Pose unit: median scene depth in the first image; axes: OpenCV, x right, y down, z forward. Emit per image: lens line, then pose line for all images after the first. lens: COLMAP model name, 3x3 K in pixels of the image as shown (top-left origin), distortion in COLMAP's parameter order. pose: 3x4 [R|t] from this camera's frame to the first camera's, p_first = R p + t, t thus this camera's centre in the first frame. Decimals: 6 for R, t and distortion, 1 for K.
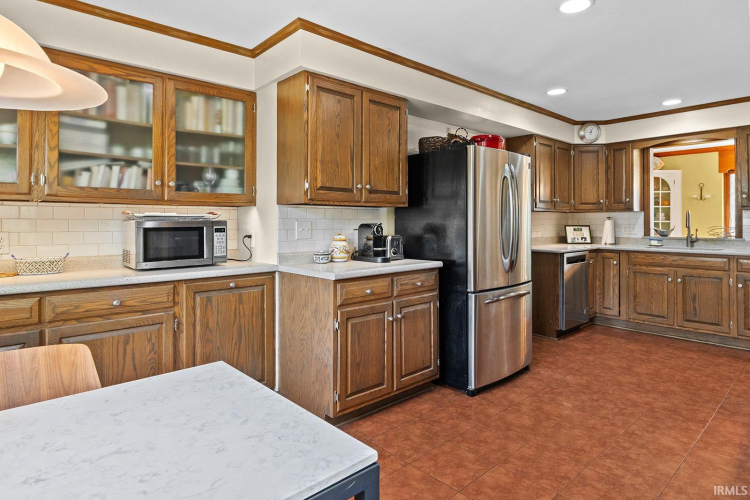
lens RADIAL K [[425.6, 0, 360.6], [0, 425.6, 217.8], [0, 0, 1]] dist [-0.023599, -0.002247]
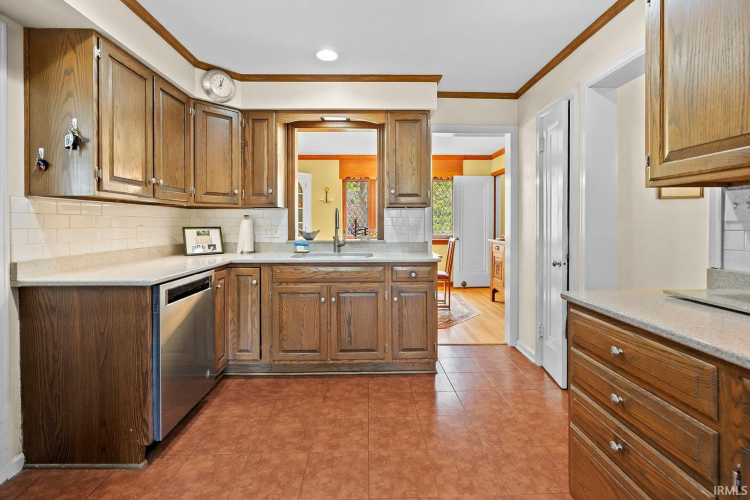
lens RADIAL K [[348.5, 0, 367.7], [0, 348.5, 225.1], [0, 0, 1]] dist [0.000379, 0.000353]
pose [[0.650430, -0.004403, 0.759553, 0.290842], [-0.004237, 0.999947, 0.009425, 0.009031], [-0.759554, -0.009348, 0.650377, 0.488061]]
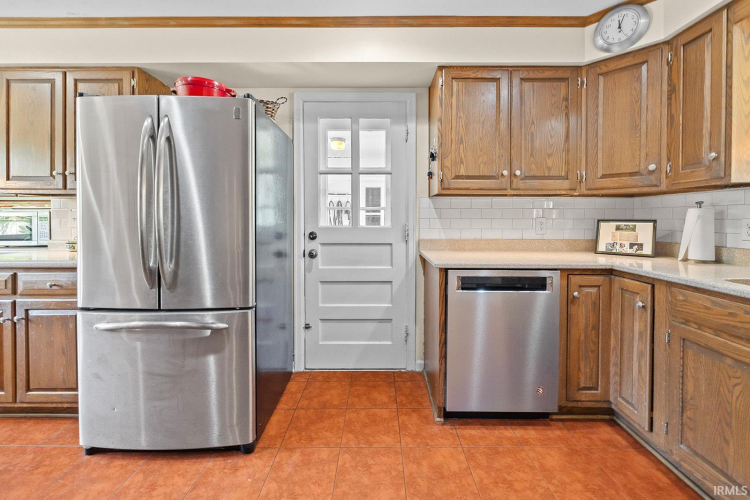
lens RADIAL K [[301.1, 0, 394.0], [0, 301.1, 222.8], [0, 0, 1]] dist [-0.000846, 0.000080]
pose [[0.756036, 0.010362, -0.654448, 0.598792], [0.001296, 0.999849, 0.017328, 0.016059], [0.654529, -0.013949, 0.755909, 0.587050]]
